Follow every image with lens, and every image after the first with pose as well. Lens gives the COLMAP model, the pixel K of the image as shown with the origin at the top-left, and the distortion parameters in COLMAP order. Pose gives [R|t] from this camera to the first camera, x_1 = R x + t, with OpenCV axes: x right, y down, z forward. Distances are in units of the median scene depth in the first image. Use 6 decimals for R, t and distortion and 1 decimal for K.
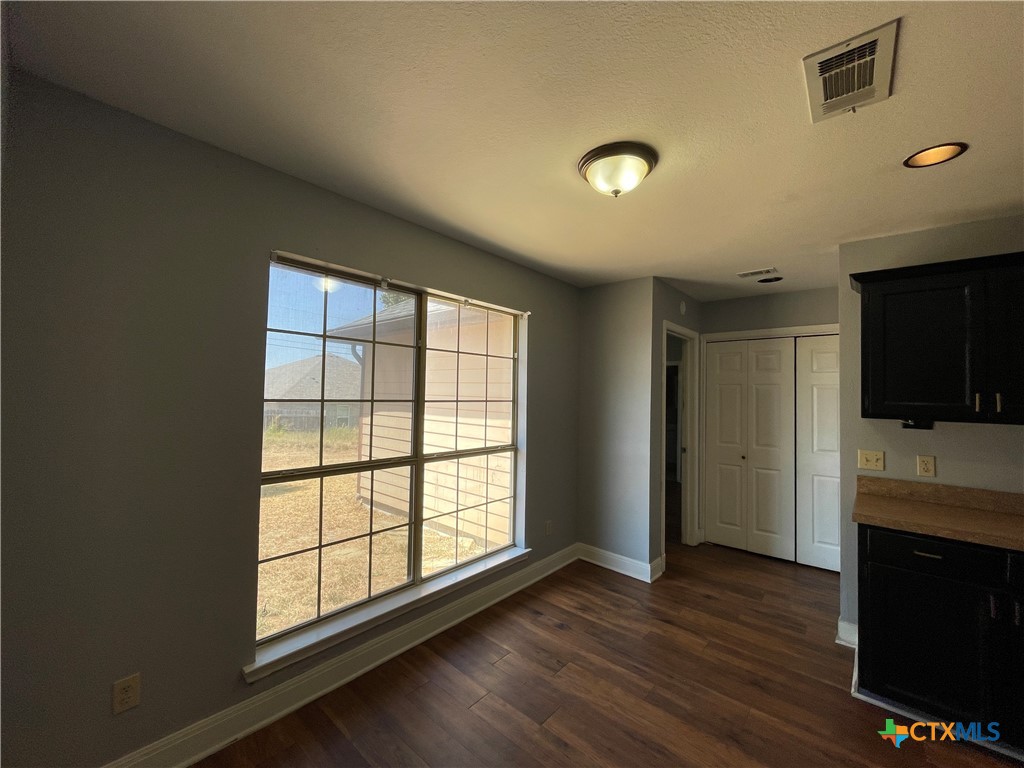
lens RADIAL K [[415.3, 0, 513.4], [0, 415.3, 383.3], [0, 0, 1]] dist [-0.000429, 0.000048]
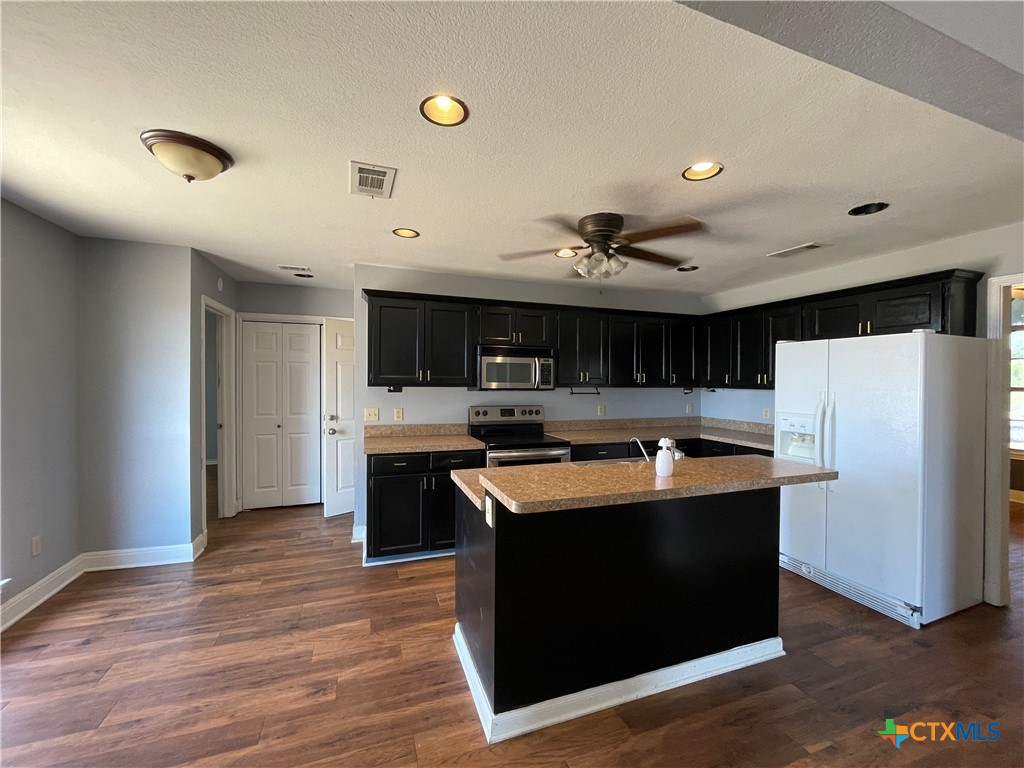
lens RADIAL K [[415.3, 0, 511.9], [0, 415.3, 381.2], [0, 0, 1]] dist [-0.000429, 0.000048]
pose [[0.488056, -0.023651, 0.872492, -0.186283], [-0.021914, 0.998986, 0.039338, -0.005478], [-0.872537, -0.038318, 0.487042, -0.158552]]
